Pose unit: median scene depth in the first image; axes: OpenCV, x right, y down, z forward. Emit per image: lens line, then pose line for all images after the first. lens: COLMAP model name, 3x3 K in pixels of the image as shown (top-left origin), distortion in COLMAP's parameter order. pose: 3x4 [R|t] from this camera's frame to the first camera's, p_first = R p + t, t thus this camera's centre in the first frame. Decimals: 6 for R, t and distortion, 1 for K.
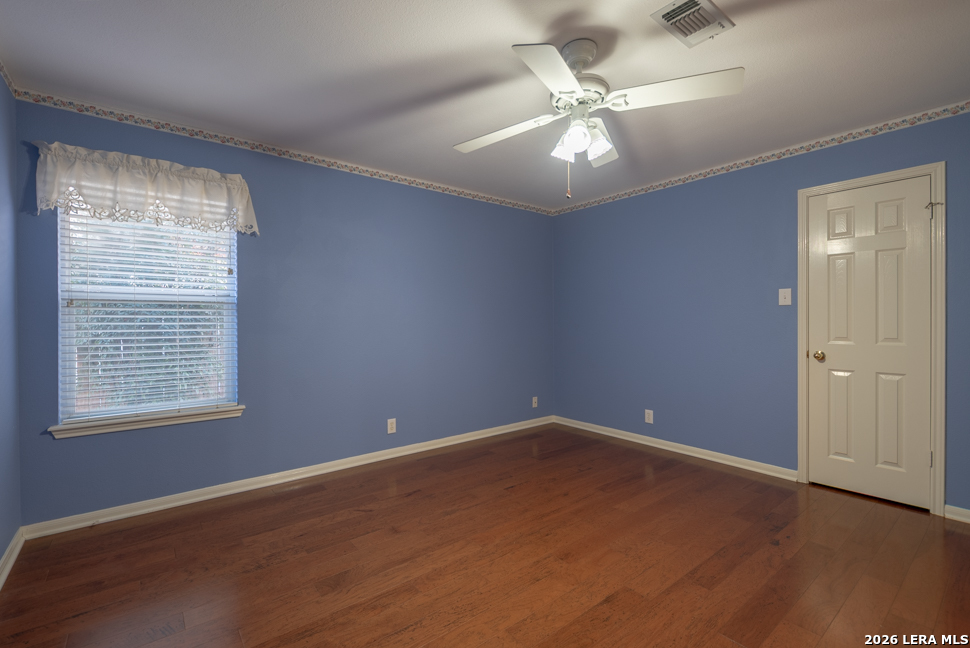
lens RADIAL K [[428.7, 0, 481.3], [0, 428.7, 322.4], [0, 0, 1]] dist [0.012836, -0.009556]
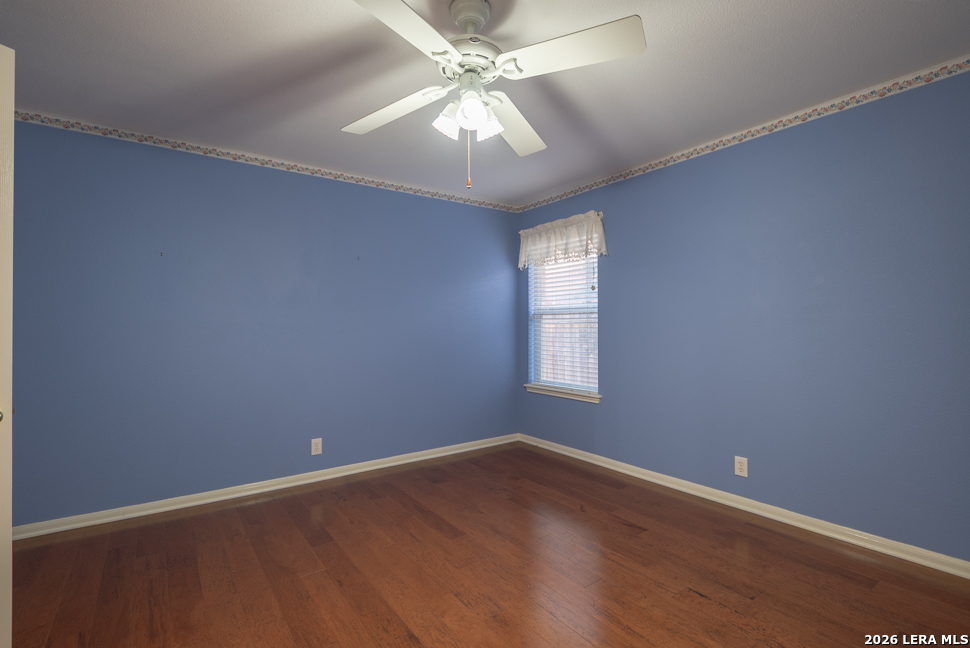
lens RADIAL K [[451.8, 0, 481.2], [0, 451.8, 322.1], [0, 0, 1]] dist [0.015184, -0.000060]
pose [[-0.045123, -0.005198, -0.998968, 0.865022], [-0.000032, 0.999986, -0.005202, -0.011351], [0.998981, -0.000202, -0.045122, 0.821262]]
